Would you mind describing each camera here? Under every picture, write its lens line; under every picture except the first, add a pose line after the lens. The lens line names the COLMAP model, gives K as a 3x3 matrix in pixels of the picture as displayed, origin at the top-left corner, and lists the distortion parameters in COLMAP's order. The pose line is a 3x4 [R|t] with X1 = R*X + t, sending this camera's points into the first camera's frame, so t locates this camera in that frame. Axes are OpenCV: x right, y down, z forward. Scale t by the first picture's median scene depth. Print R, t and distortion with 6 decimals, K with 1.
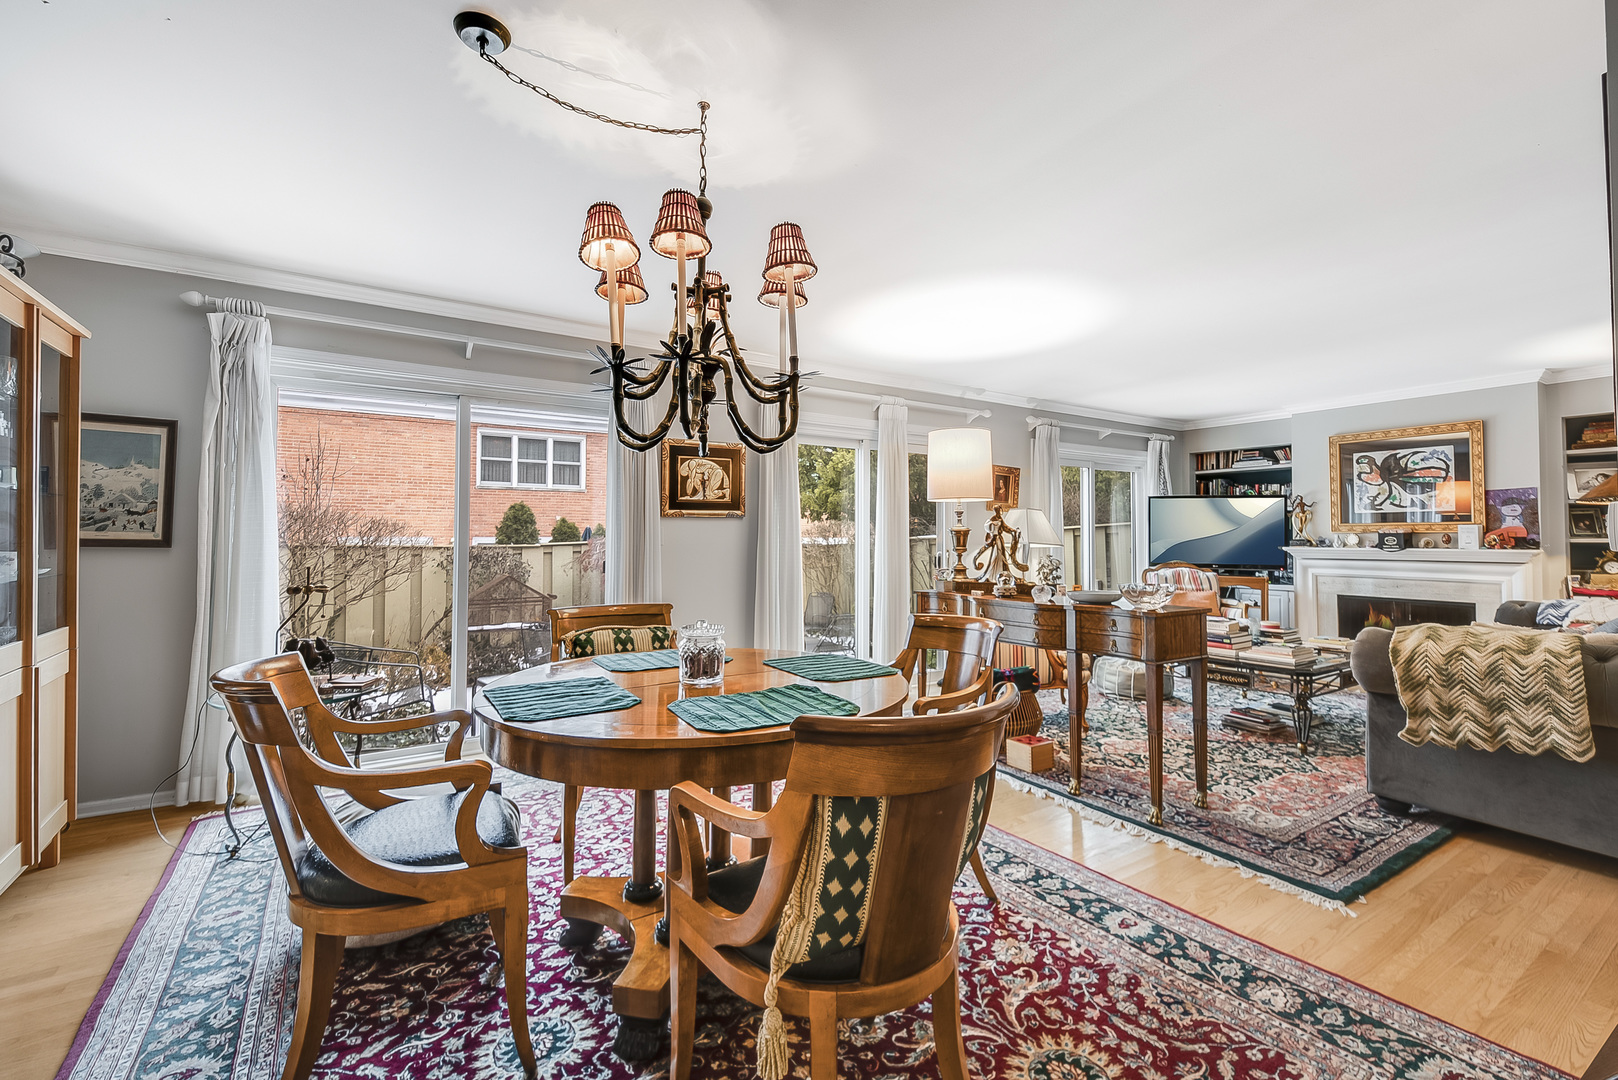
lens RADIAL K [[693.1, 0, 800.8], [0, 693.1, 518.3], [0, 0, 1]] dist [0.000164, -0.007505]
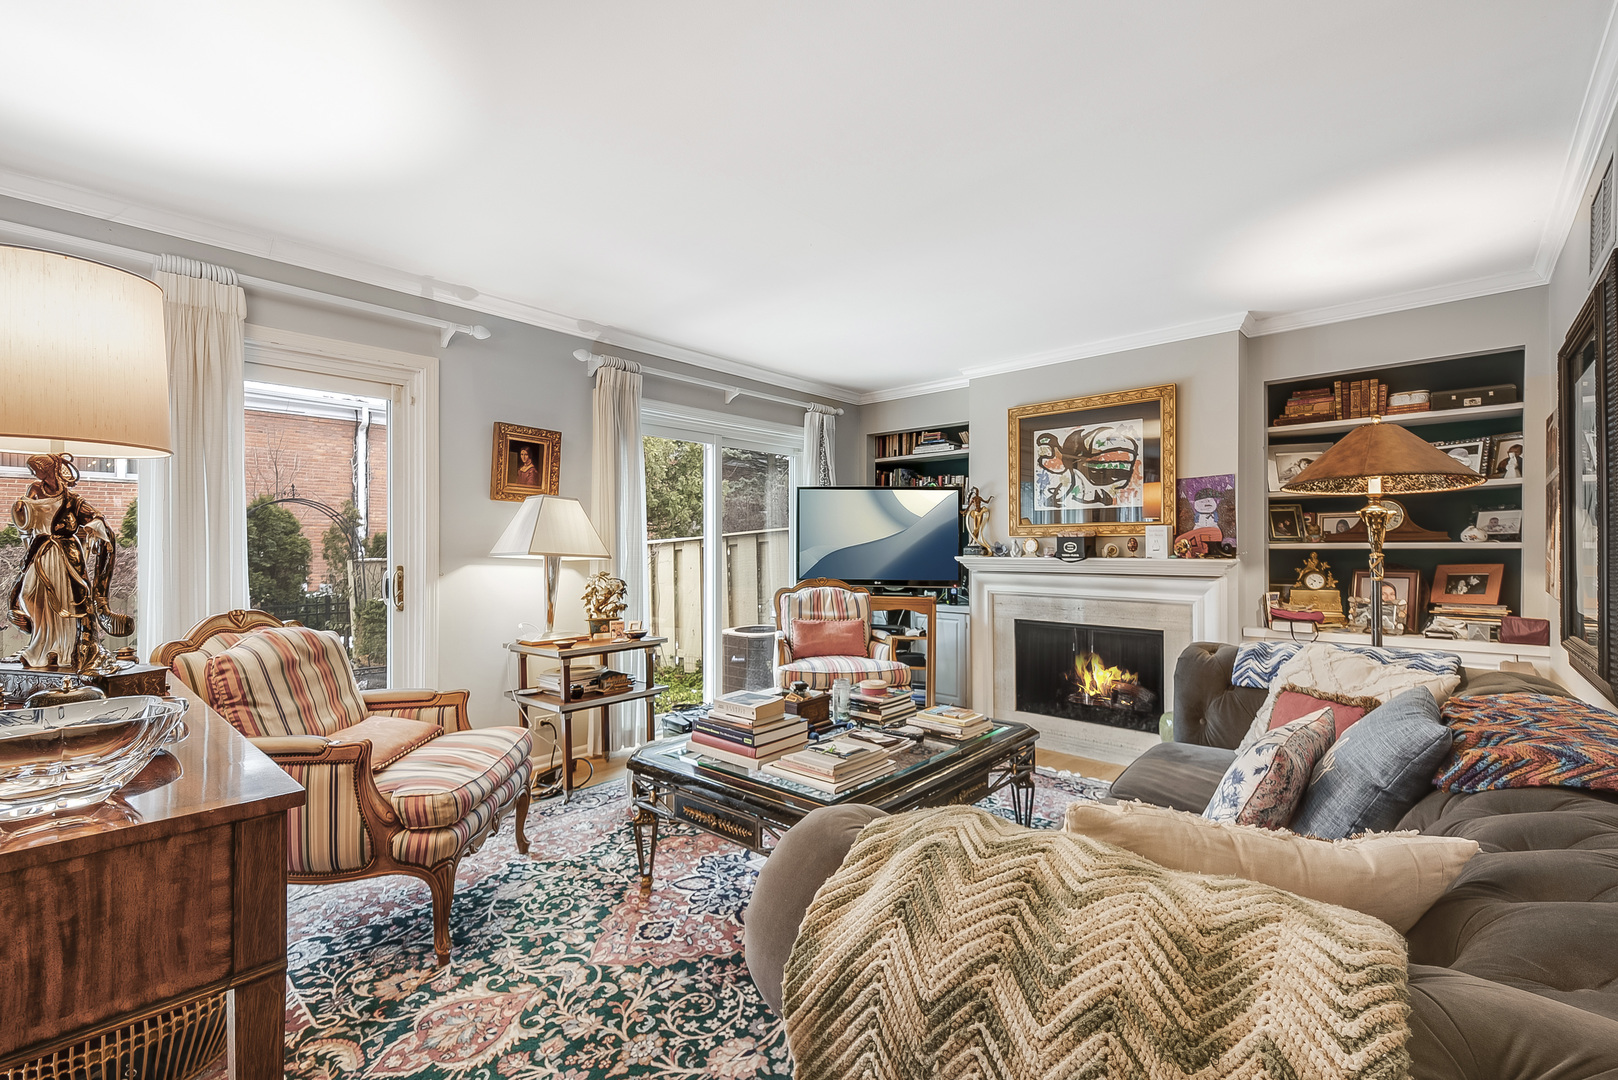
lens RADIAL K [[688.1, 0, 815.5], [0, 688.1, 546.3], [0, 0, 1]] dist [-0.000379, -0.000193]
pose [[0.961797, -0.002651, 0.273751, 0.372220], [-0.004630, 0.999653, 0.025948, 0.012811], [-0.273725, -0.026224, 0.961451, 0.349733]]
